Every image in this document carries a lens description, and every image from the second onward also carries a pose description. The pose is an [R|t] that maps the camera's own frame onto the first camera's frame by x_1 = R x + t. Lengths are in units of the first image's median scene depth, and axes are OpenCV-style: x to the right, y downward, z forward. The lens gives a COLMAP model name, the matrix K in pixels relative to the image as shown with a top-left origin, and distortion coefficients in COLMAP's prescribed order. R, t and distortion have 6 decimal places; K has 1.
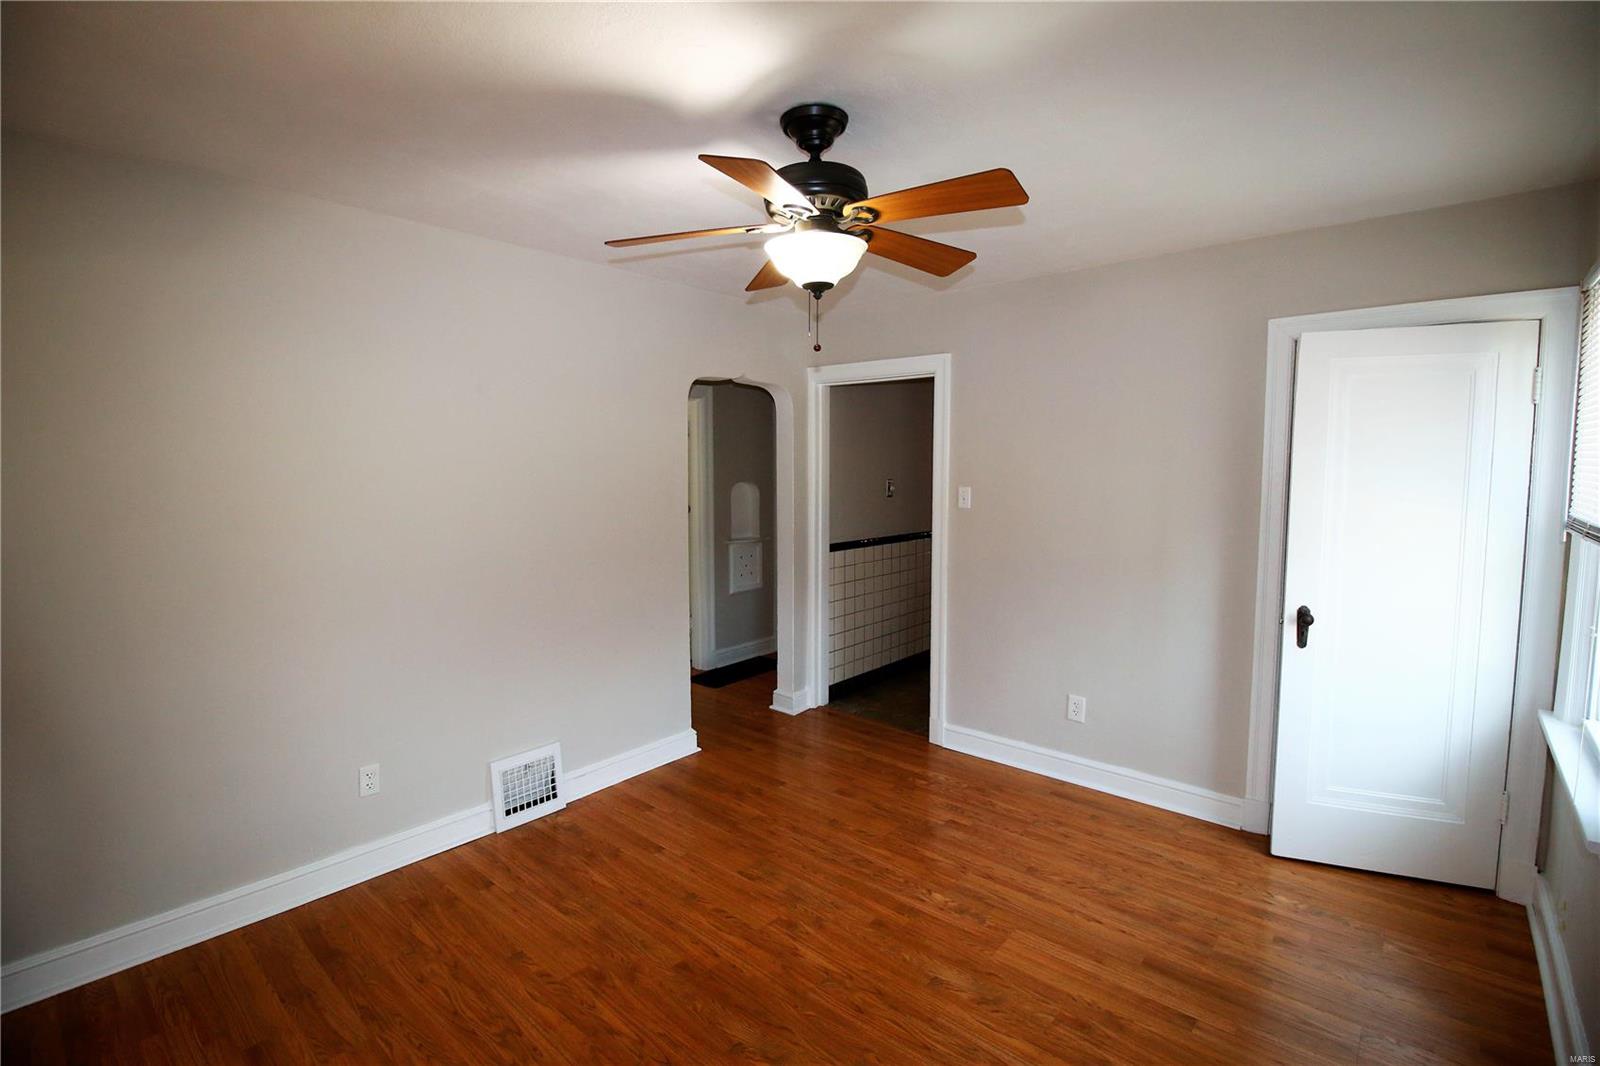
lens RADIAL K [[740.7, 0, 798.8], [0, 740.7, 518.3], [0, 0, 1]] dist [0.000913, -0.014181]
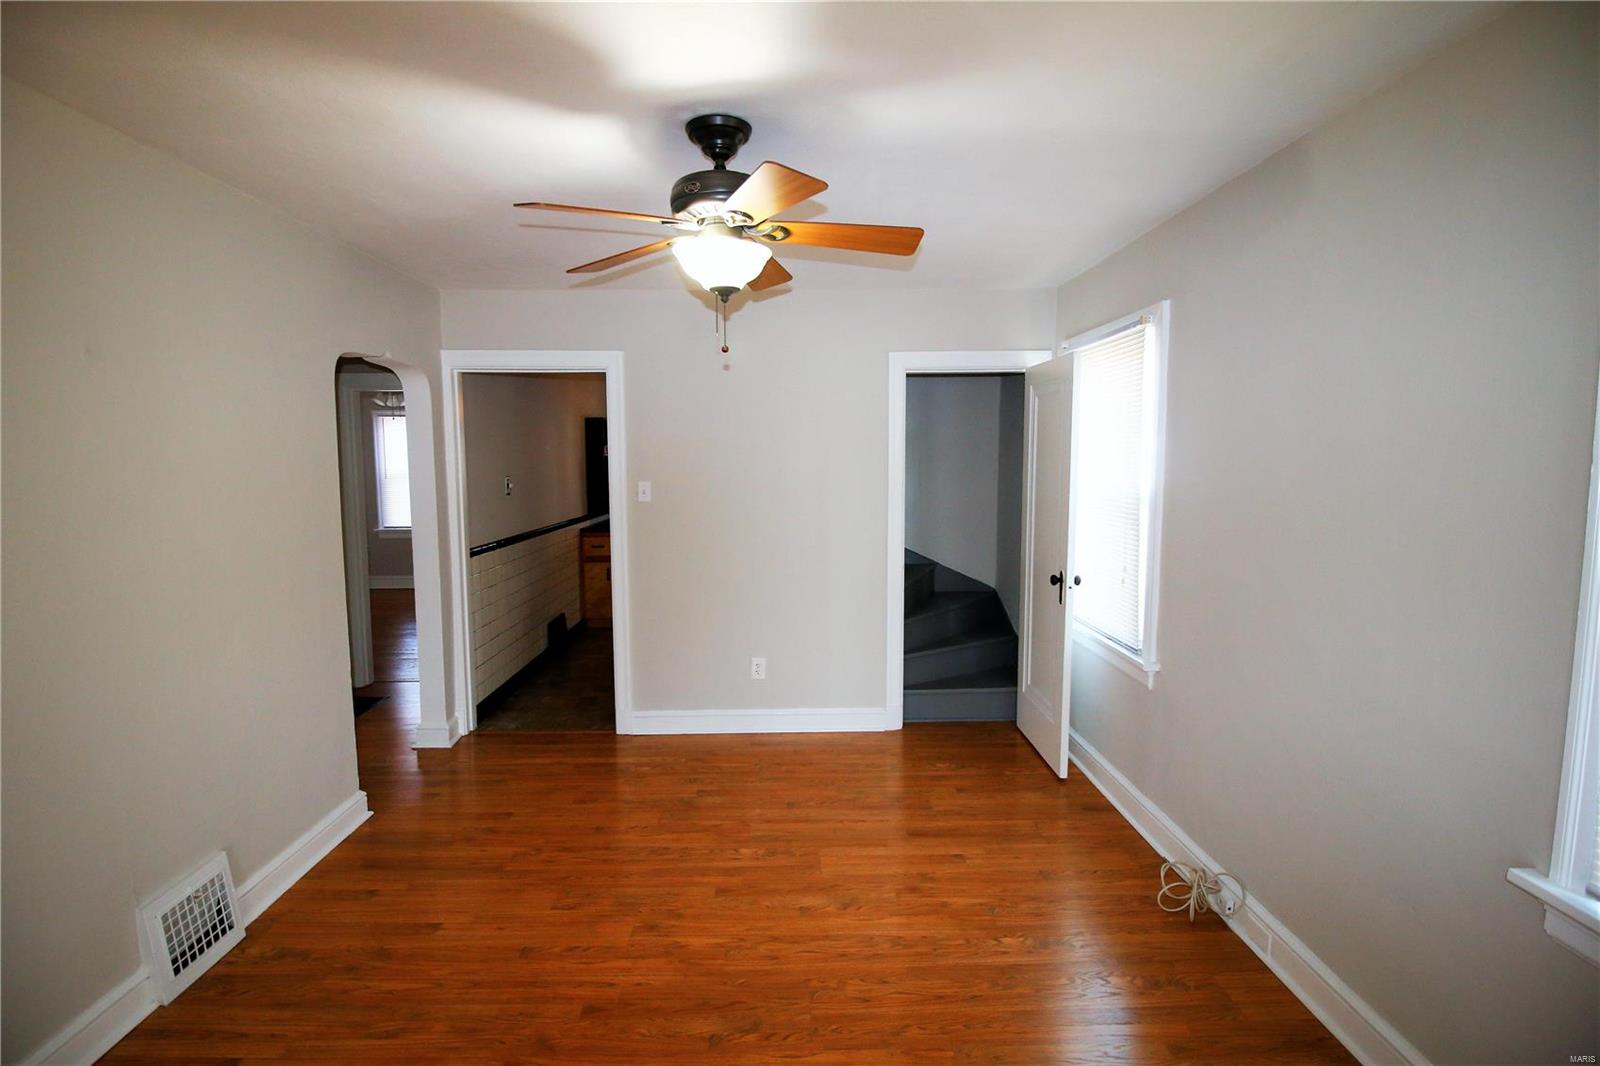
lens RADIAL K [[740.7, 0, 798.8], [0, 740.7, 518.3], [0, 0, 1]] dist [0.000913, -0.014181]
pose [[0.738474, -0.059780, 0.671627, -0.450996], [0.054789, 0.998088, 0.028595, -0.011615], [-0.672052, 0.015681, 0.740338, 0.116286]]
